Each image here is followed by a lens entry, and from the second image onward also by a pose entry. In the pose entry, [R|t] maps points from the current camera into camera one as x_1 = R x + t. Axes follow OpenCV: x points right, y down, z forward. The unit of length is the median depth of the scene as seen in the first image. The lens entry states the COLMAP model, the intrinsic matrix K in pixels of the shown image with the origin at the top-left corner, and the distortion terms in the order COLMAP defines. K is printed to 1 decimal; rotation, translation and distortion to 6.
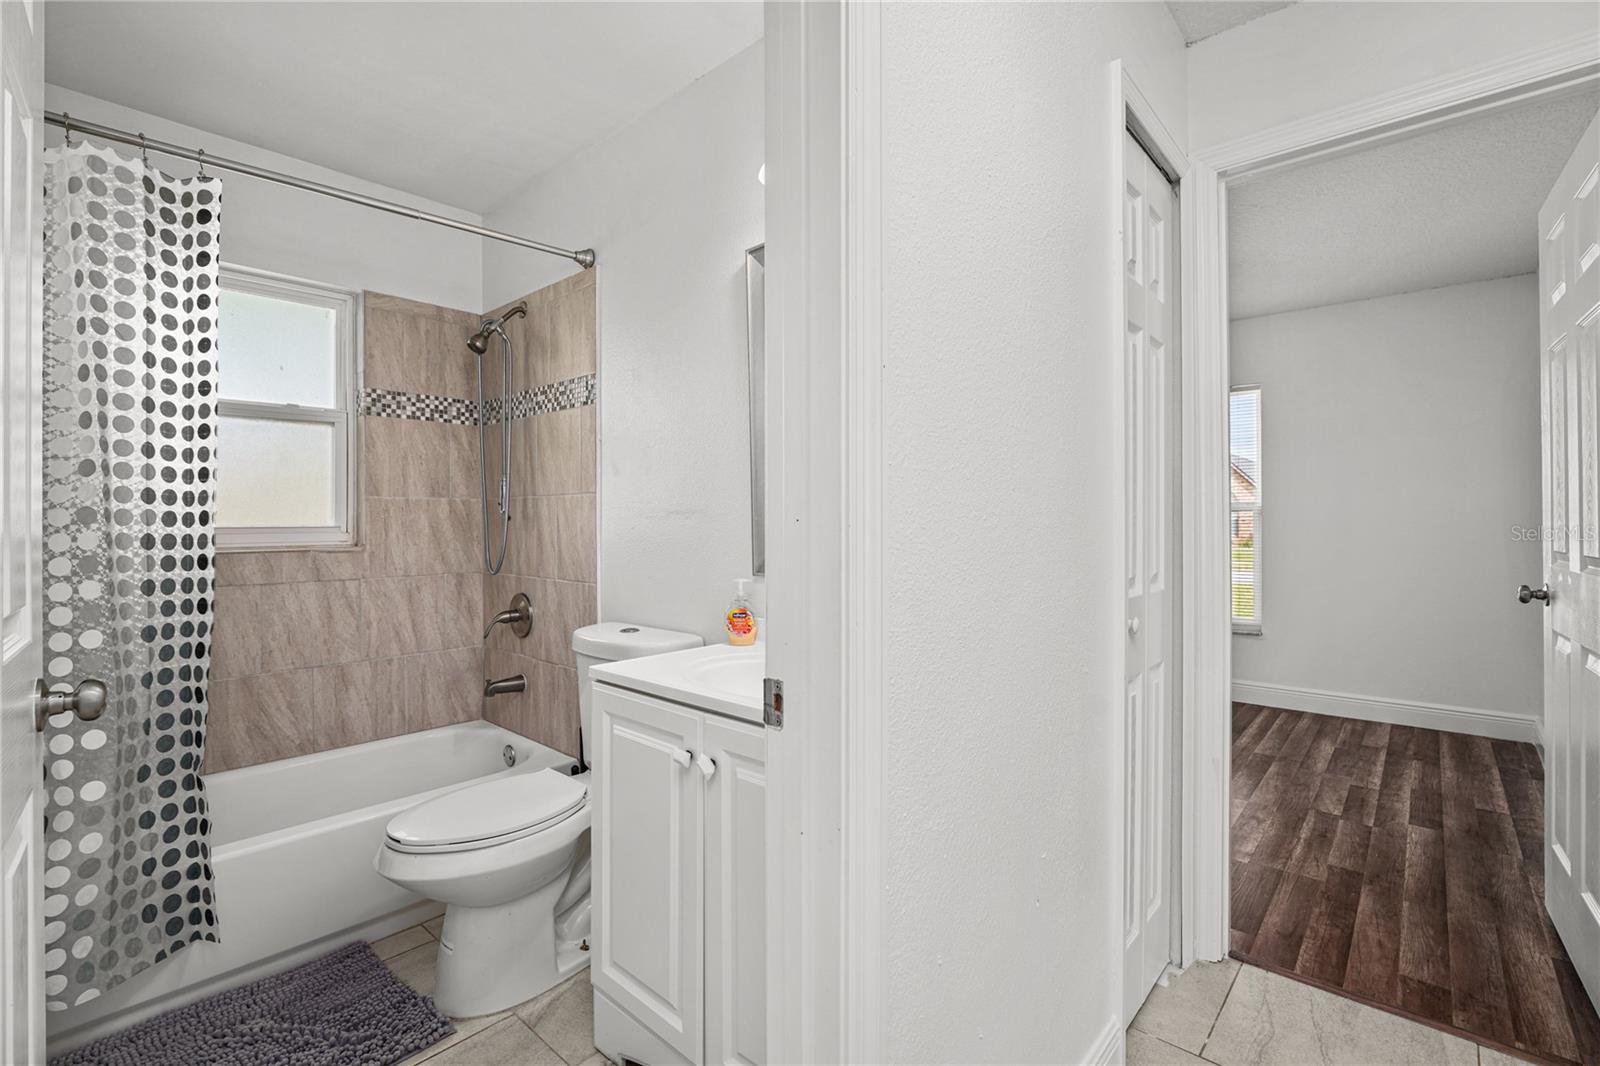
lens RADIAL K [[703.4, 0, 800.4], [0, 703.4, 520.3], [0, 0, 1]] dist [-0.019997, -0.000186]
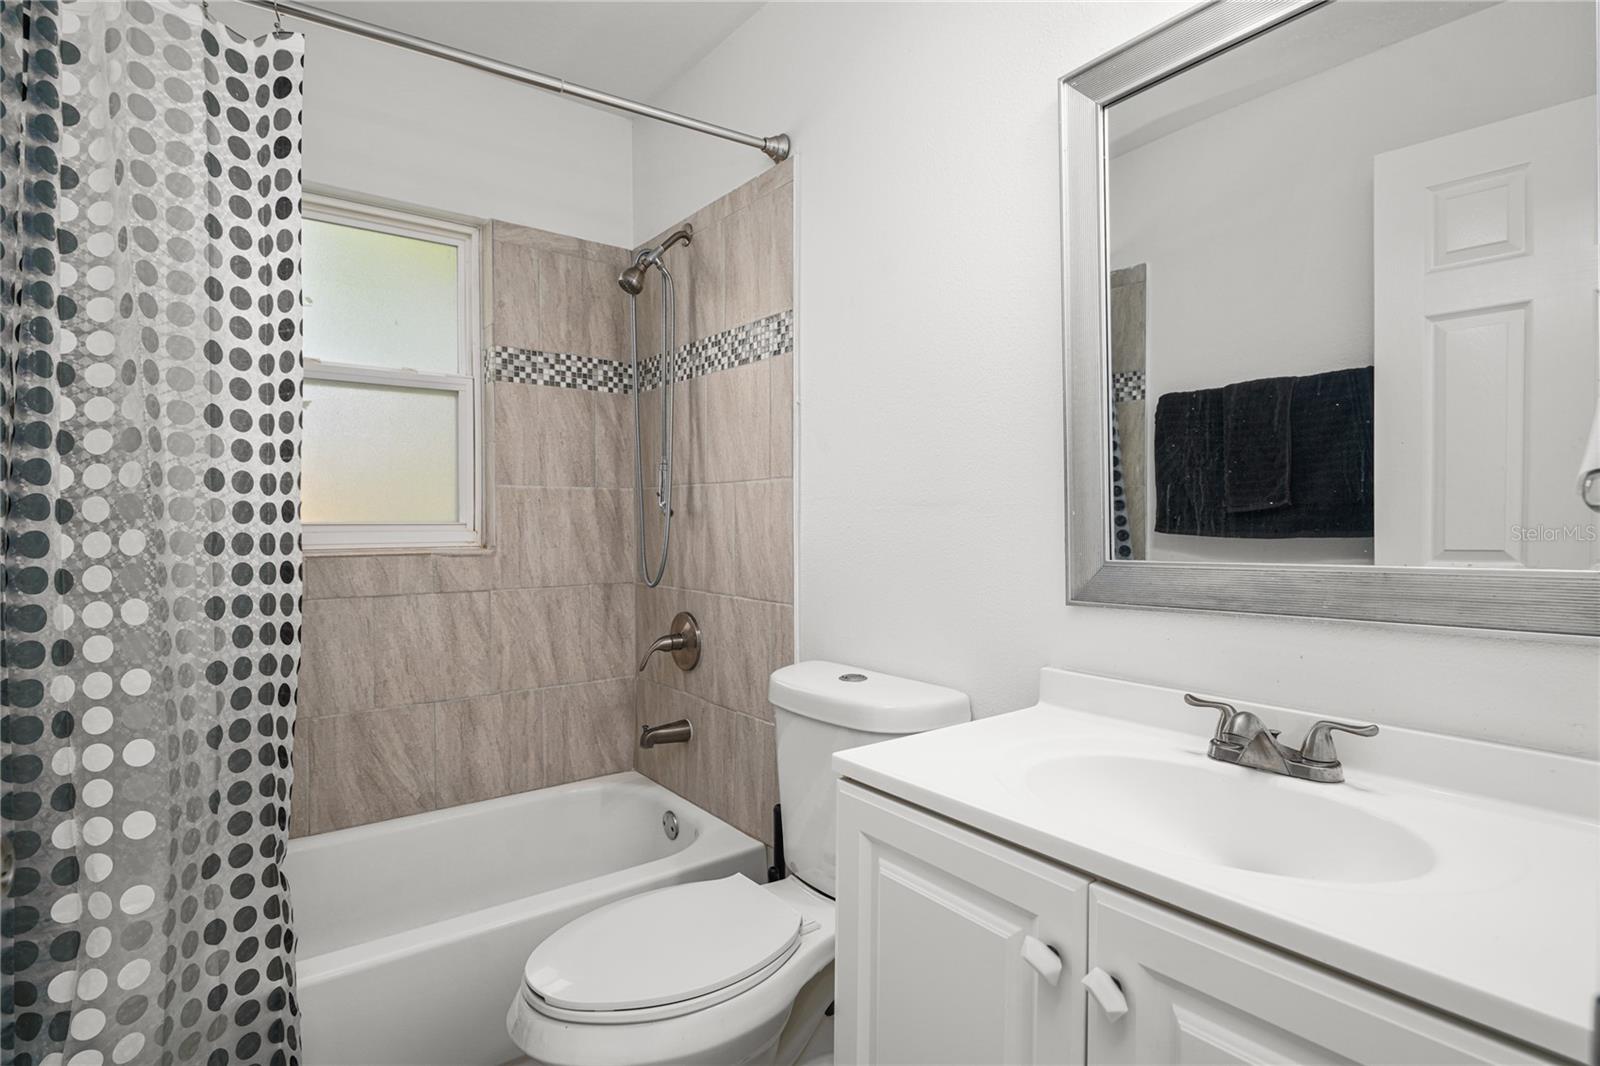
lens RADIAL K [[786.1, 0, 800.0], [0, 786.1, 533.0], [0, 0, 1]] dist [-0.000018, -0.009141]
pose [[0.982277, 0.006231, -0.187330, -0.185230], [-0.002486, 0.999792, 0.020221, 0.001653], [0.187417, -0.019397, 0.982089, 0.298304]]
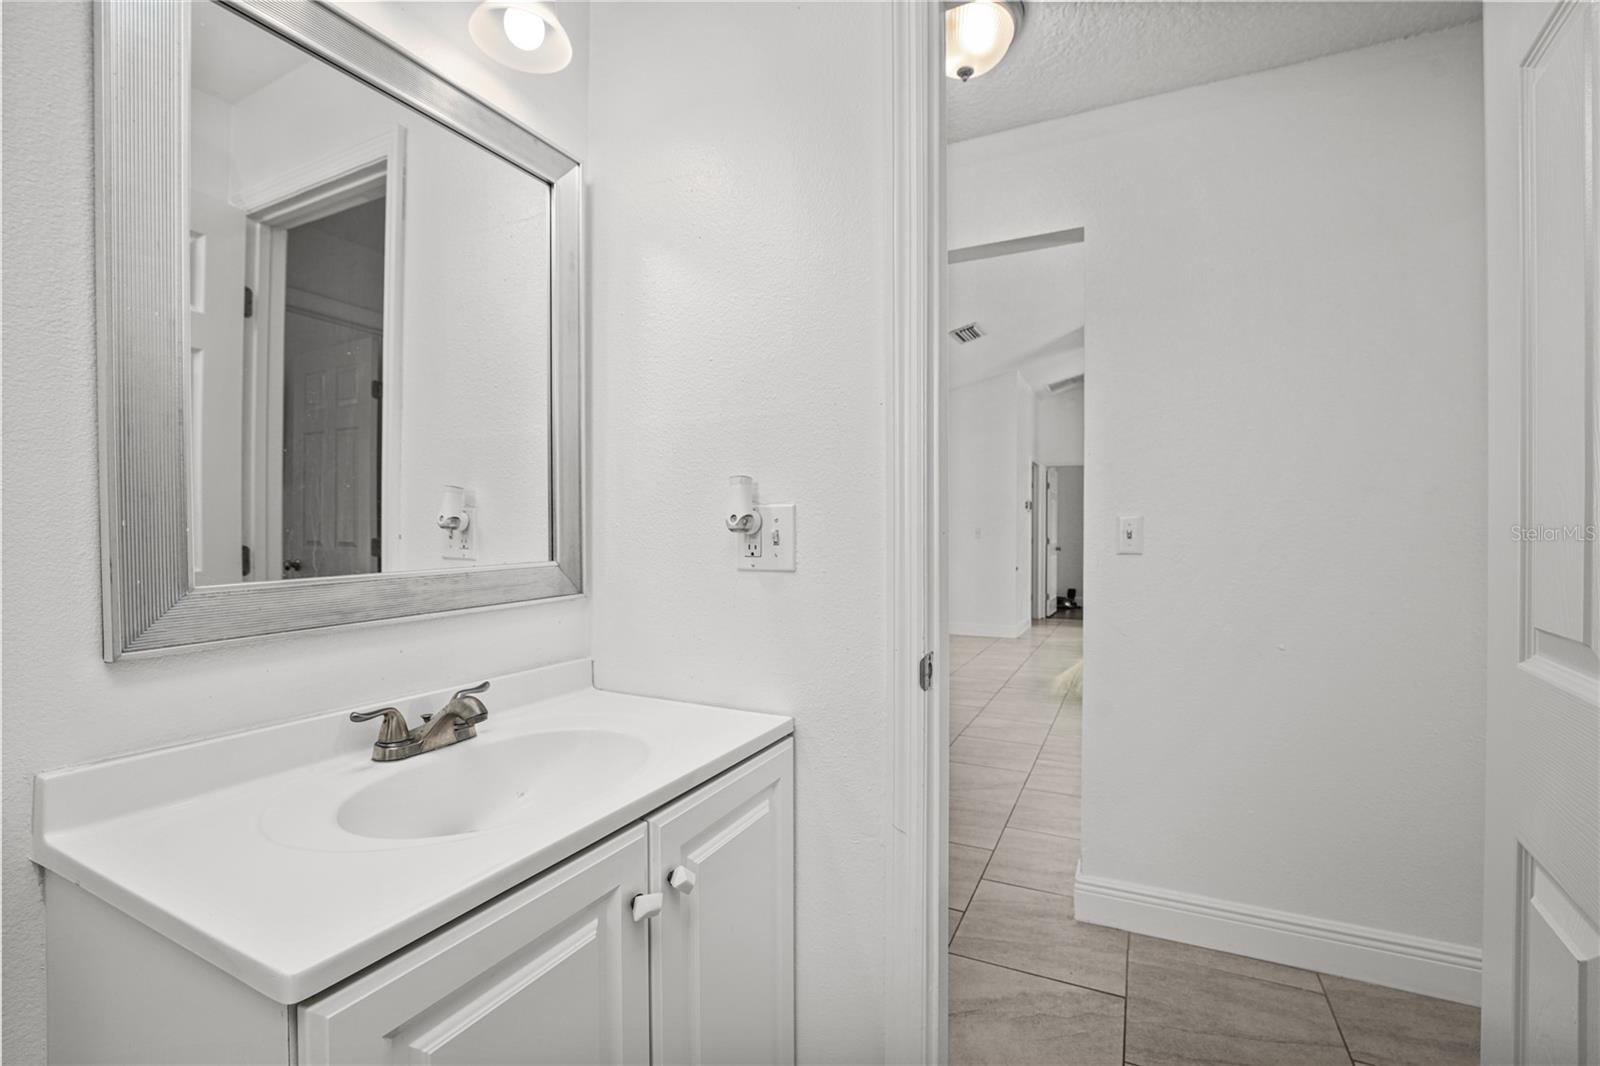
lens RADIAL K [[687.3, 0, 800.0], [0, 687.3, 533.0], [0, 0, 1]] dist [-0.000156, -0.000011]
pose [[-0.272262, 0.005311, 0.962208, -0.617346], [-0.004980, 0.999964, -0.006928, 0.004895], [-0.962210, -0.006678, -0.272226, 0.798266]]
